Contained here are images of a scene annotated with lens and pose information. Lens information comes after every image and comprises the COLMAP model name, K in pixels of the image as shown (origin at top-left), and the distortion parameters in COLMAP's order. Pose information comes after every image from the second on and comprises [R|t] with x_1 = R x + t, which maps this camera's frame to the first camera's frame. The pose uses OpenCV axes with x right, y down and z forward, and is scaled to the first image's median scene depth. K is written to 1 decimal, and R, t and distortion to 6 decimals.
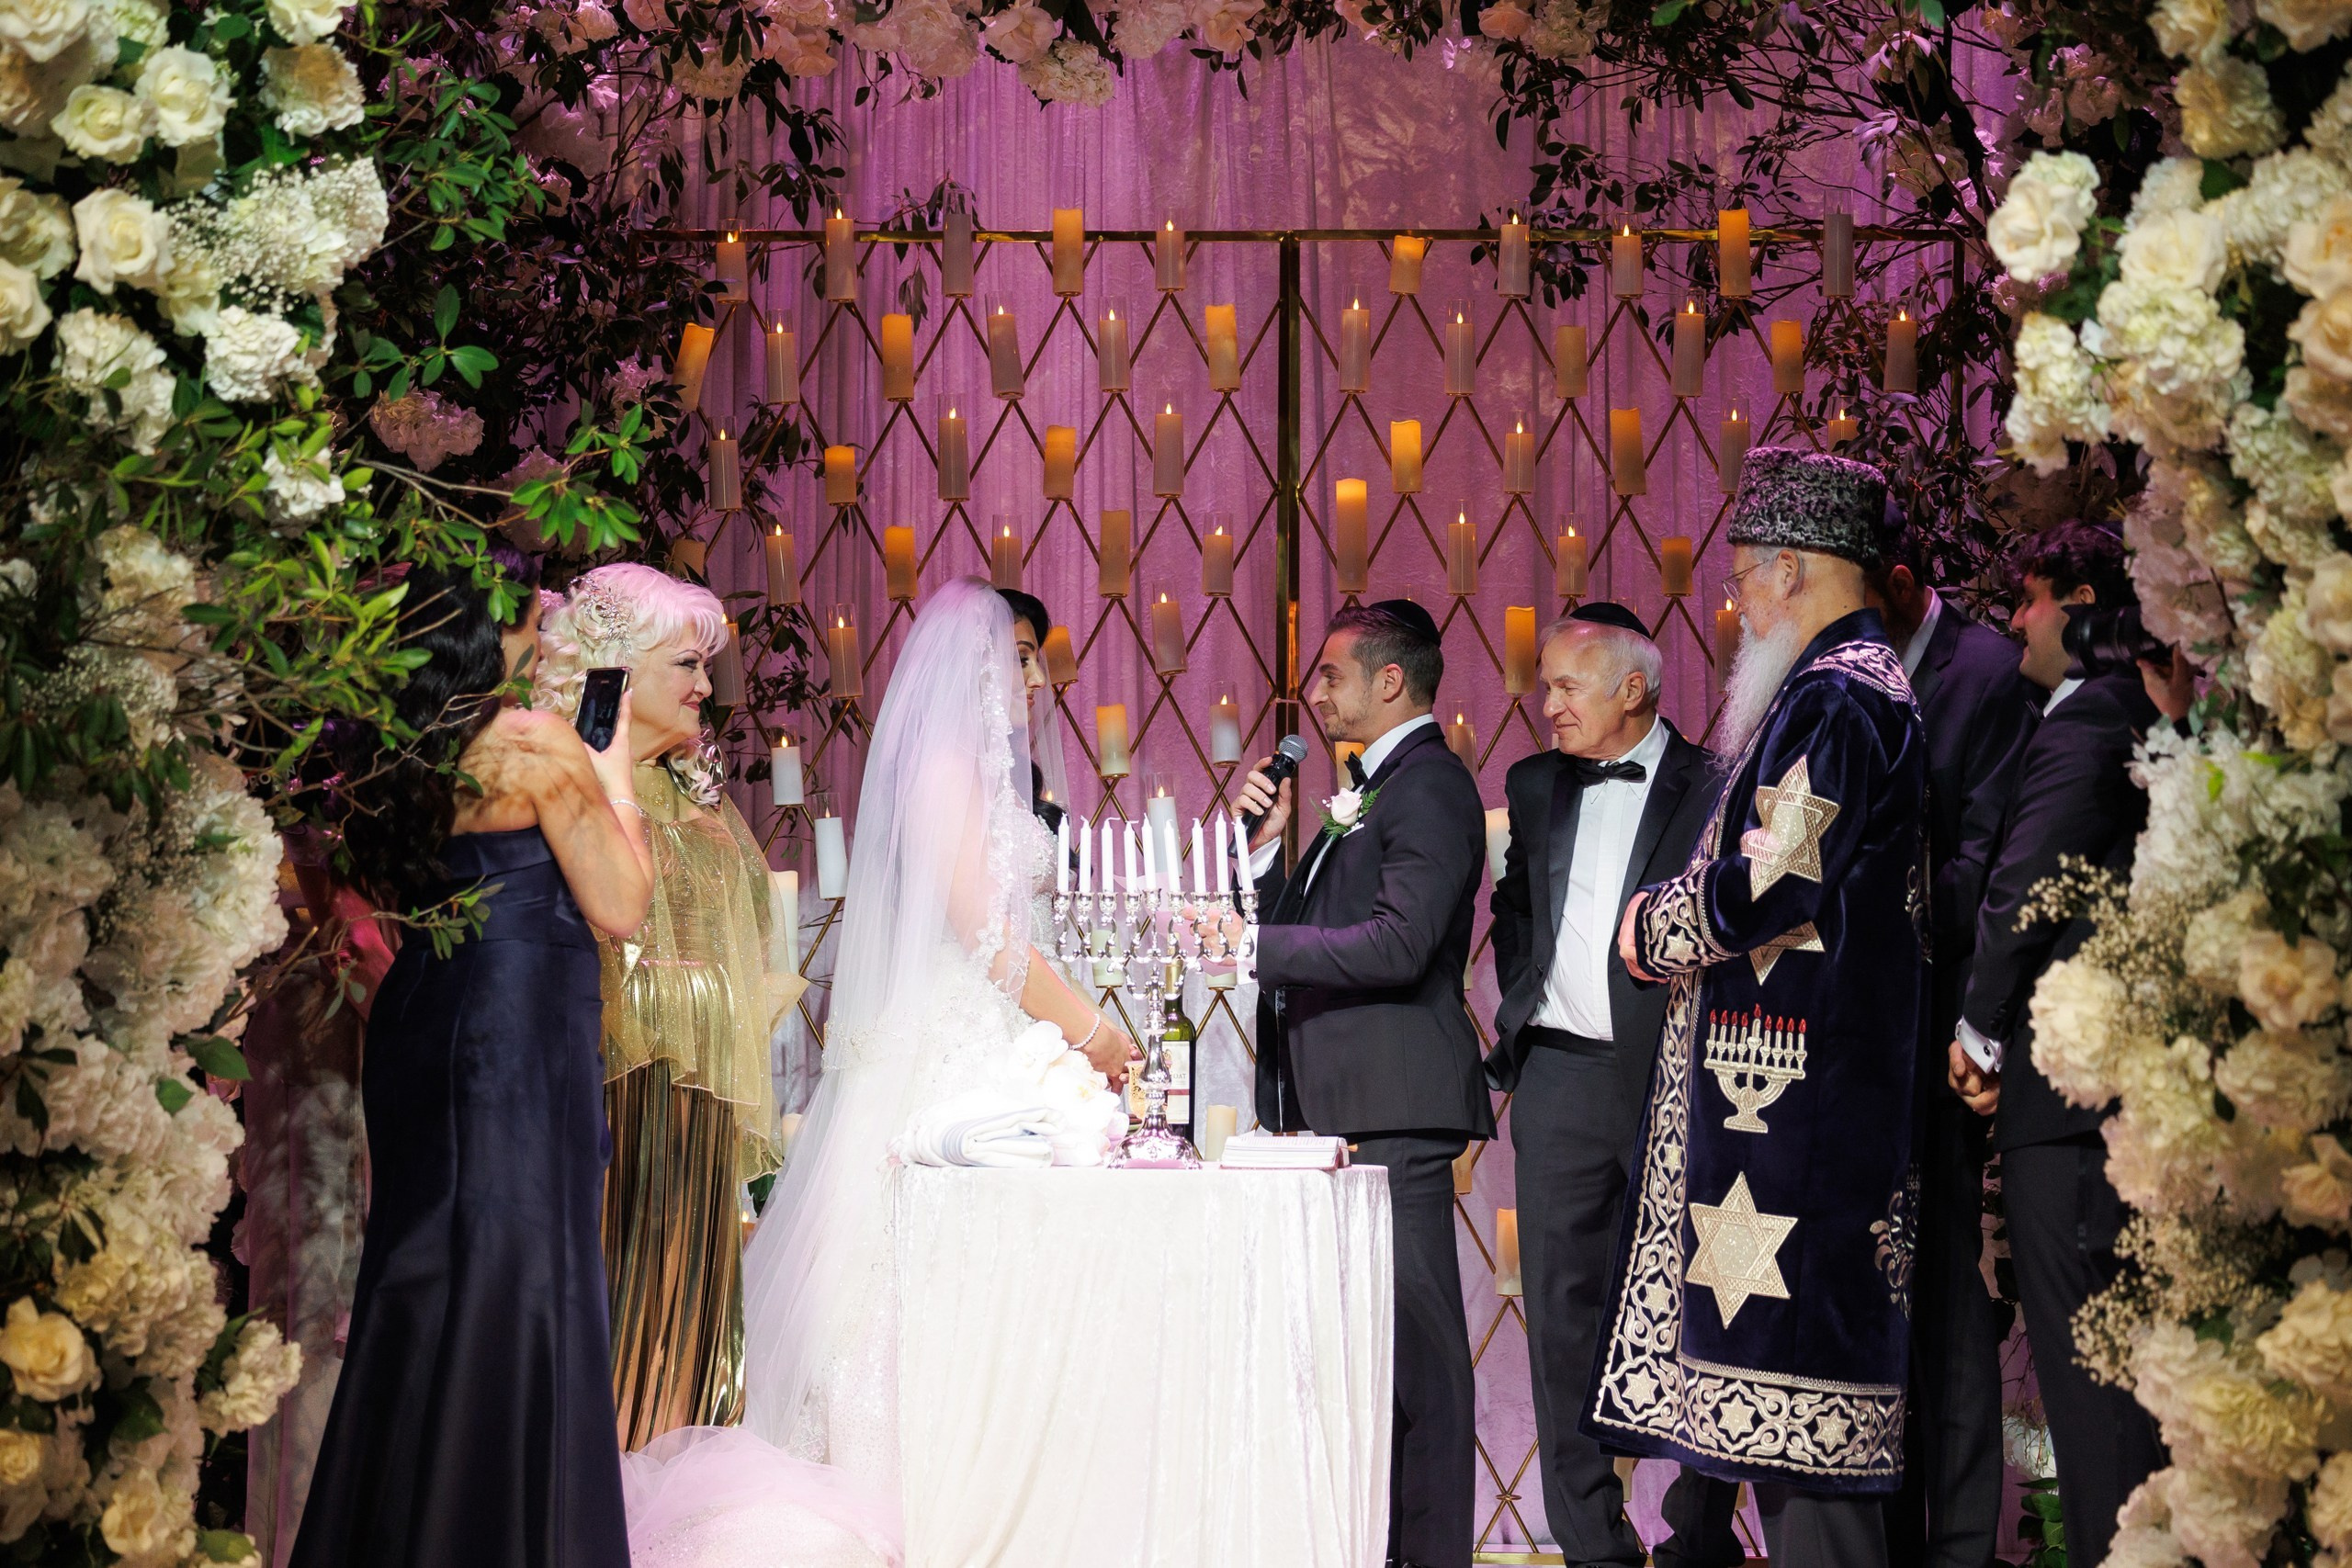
lens RADIAL K [[4895.9, 0, 1176.0], [0, 4895.9, 784.0], [0, 0, 1]] dist [-0.012874, 4.026314]
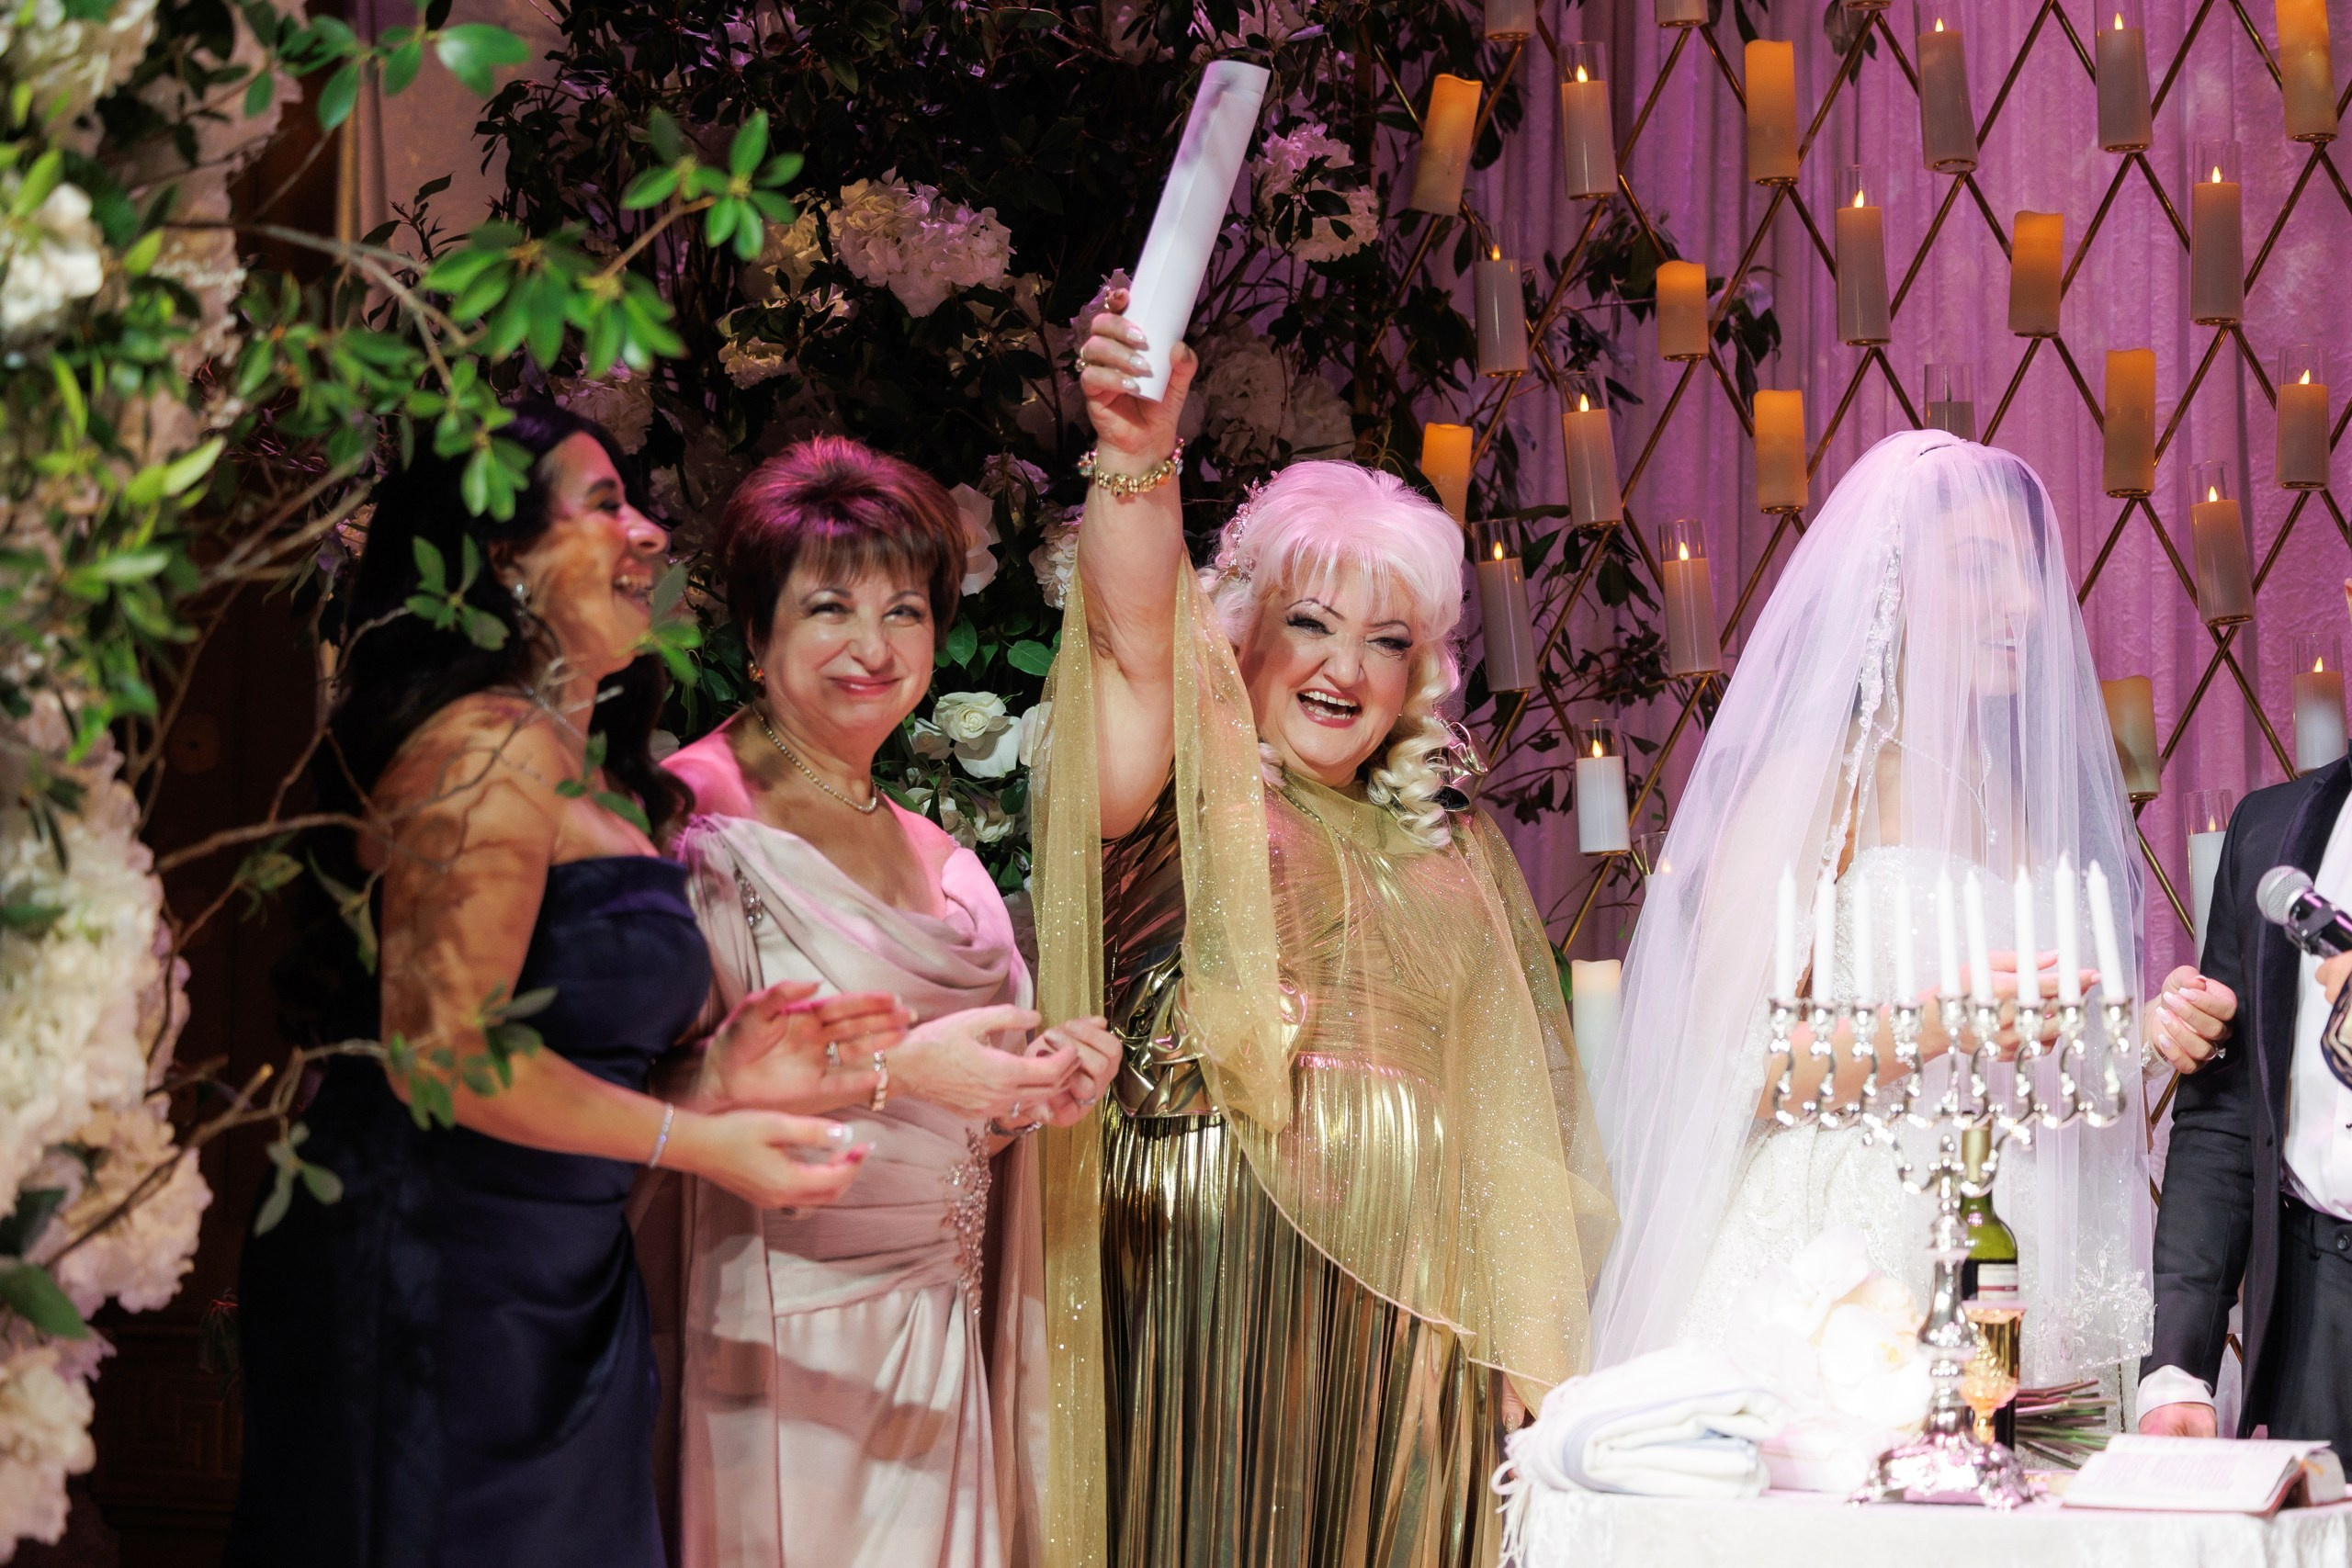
lens RADIAL K [[5798.4, 0, 1176.0], [0, 5798.4, 784.0], [0, 0, 1]] dist [-0.040006, -0.446292]
pose [[0.946354, -0.013815, -0.322835, 0.106188], [0.010356, 0.999869, -0.012431, 0.004396], [0.322965, 0.008421, 0.946374, 0.305950]]
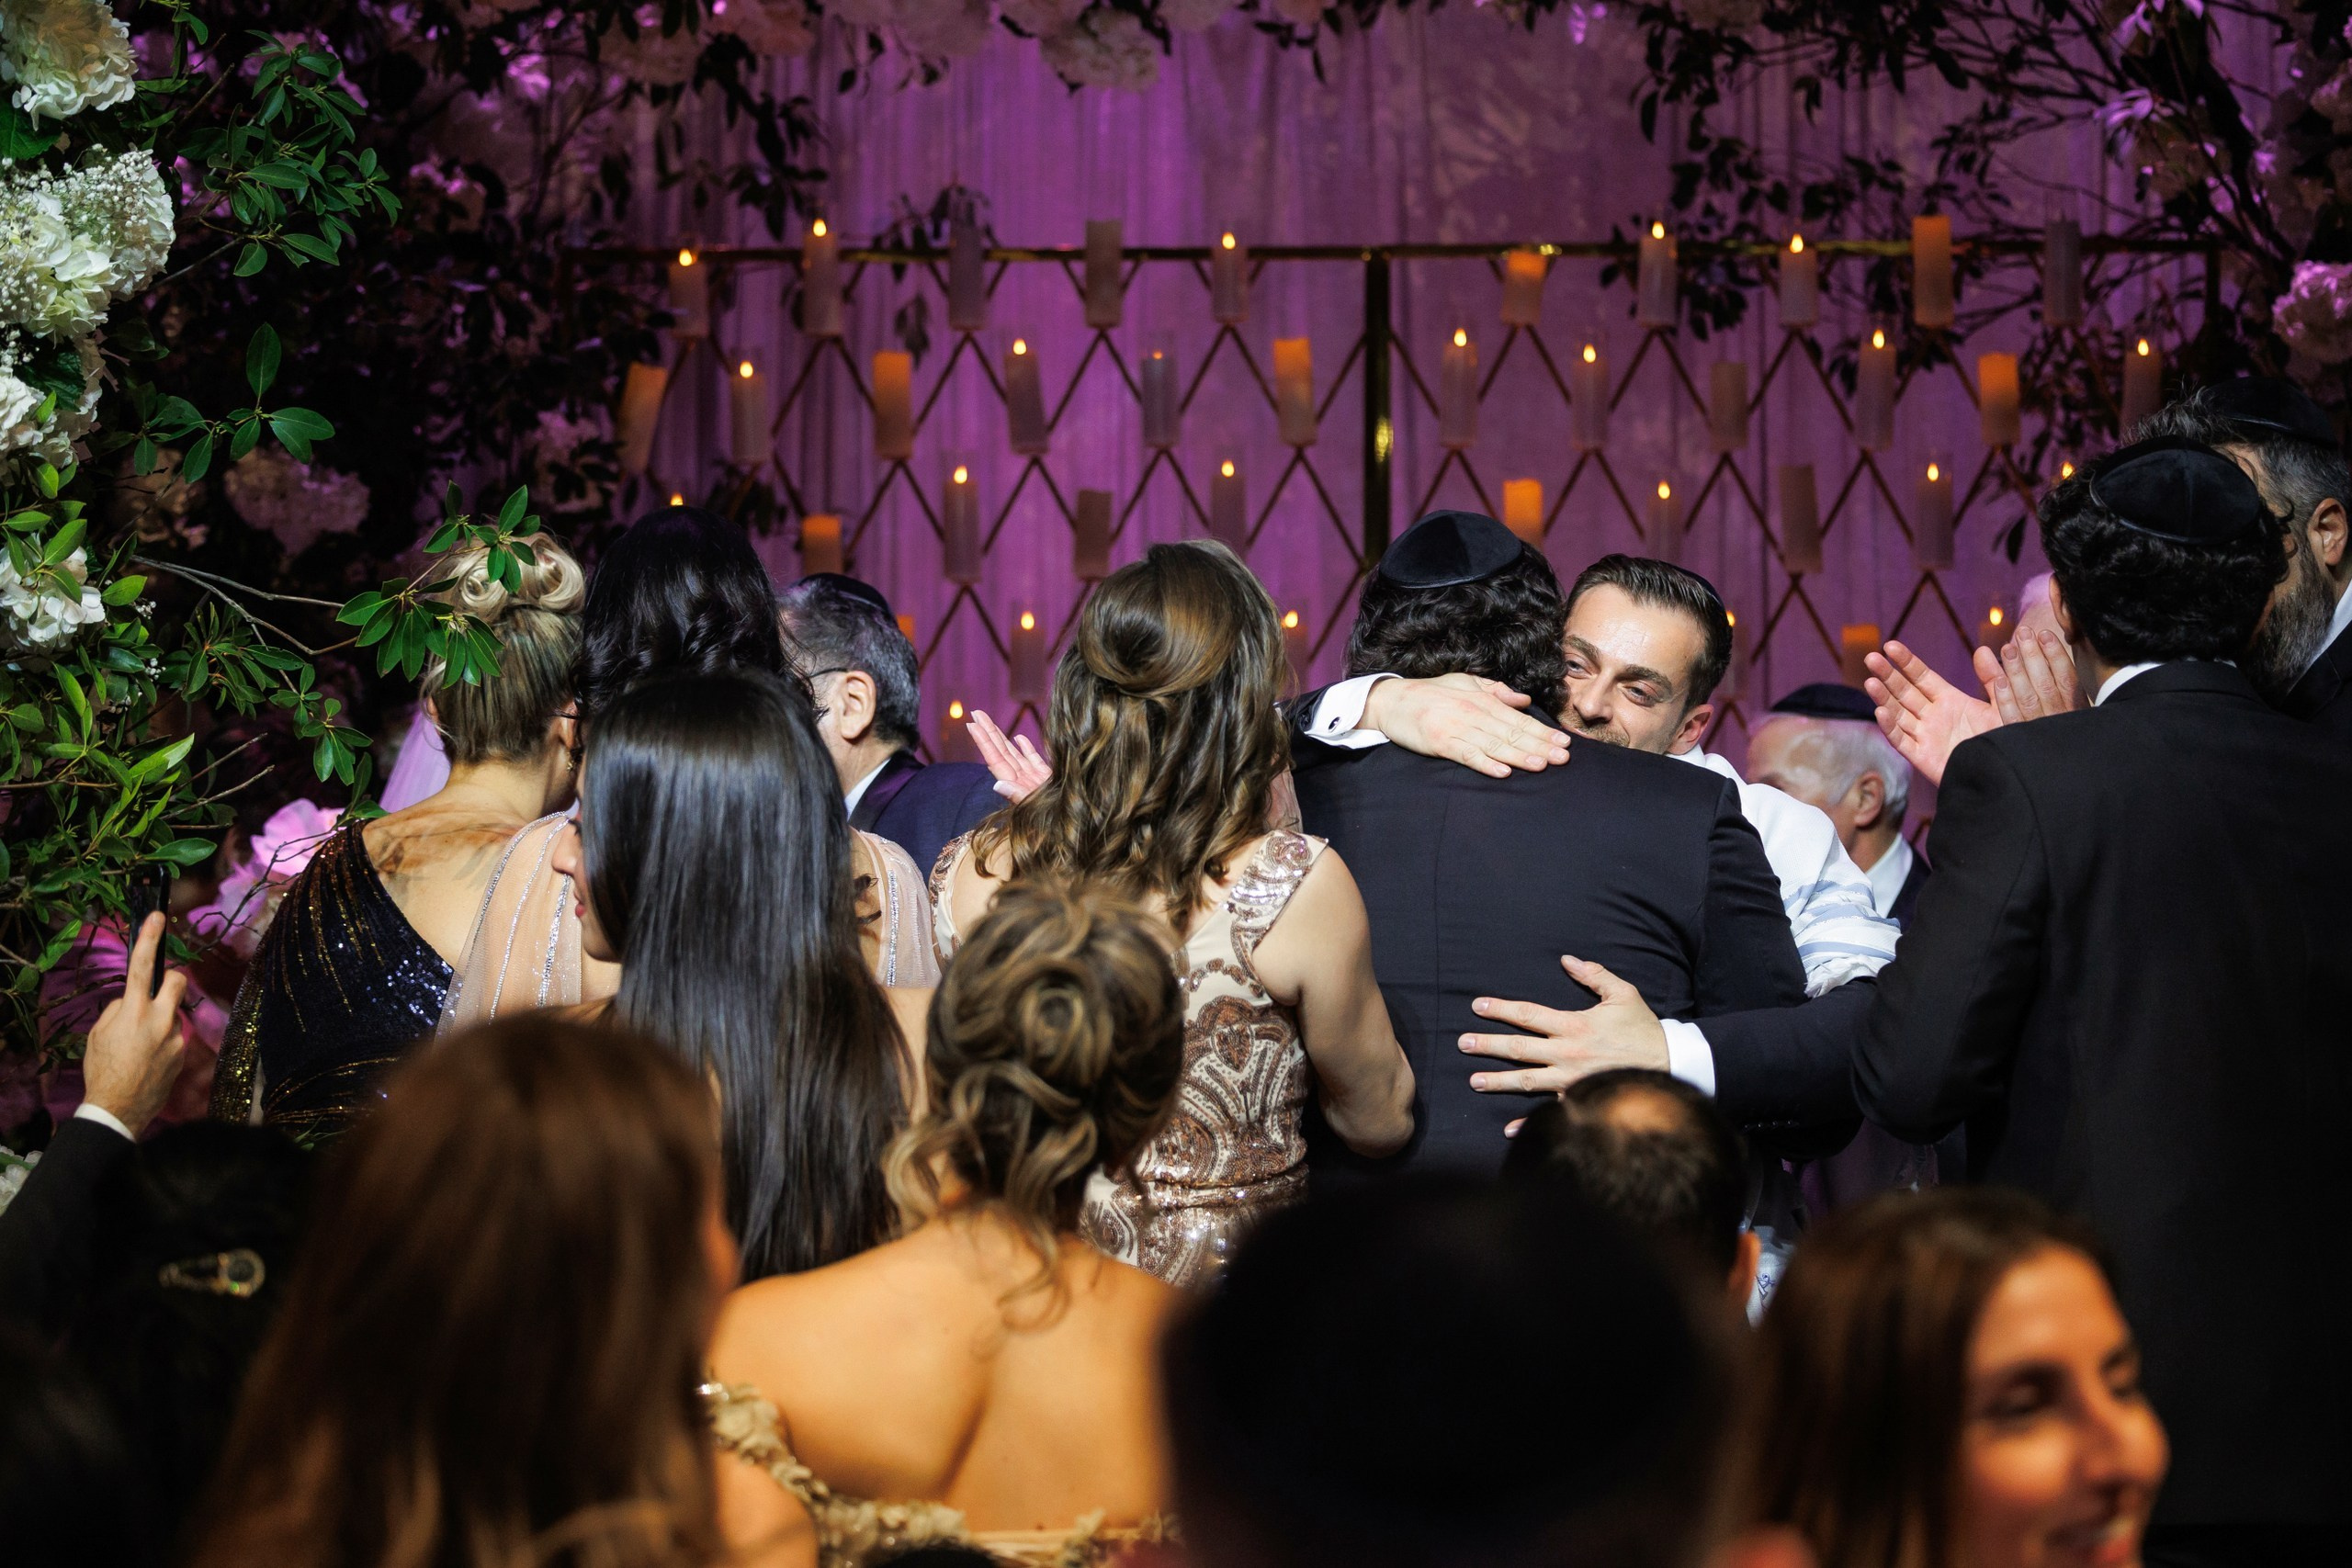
lens RADIAL K [[4895.9, 0, 1176.0], [0, 4895.9, 784.0], [0, 0, 1]] dist [-0.012874, 4.026314]
pose [[0.999963, -0.003275, -0.007953, -0.004005], [0.003252, 0.999990, -0.002997, -0.022292], [0.007963, 0.002971, 0.999964, 0.195610]]
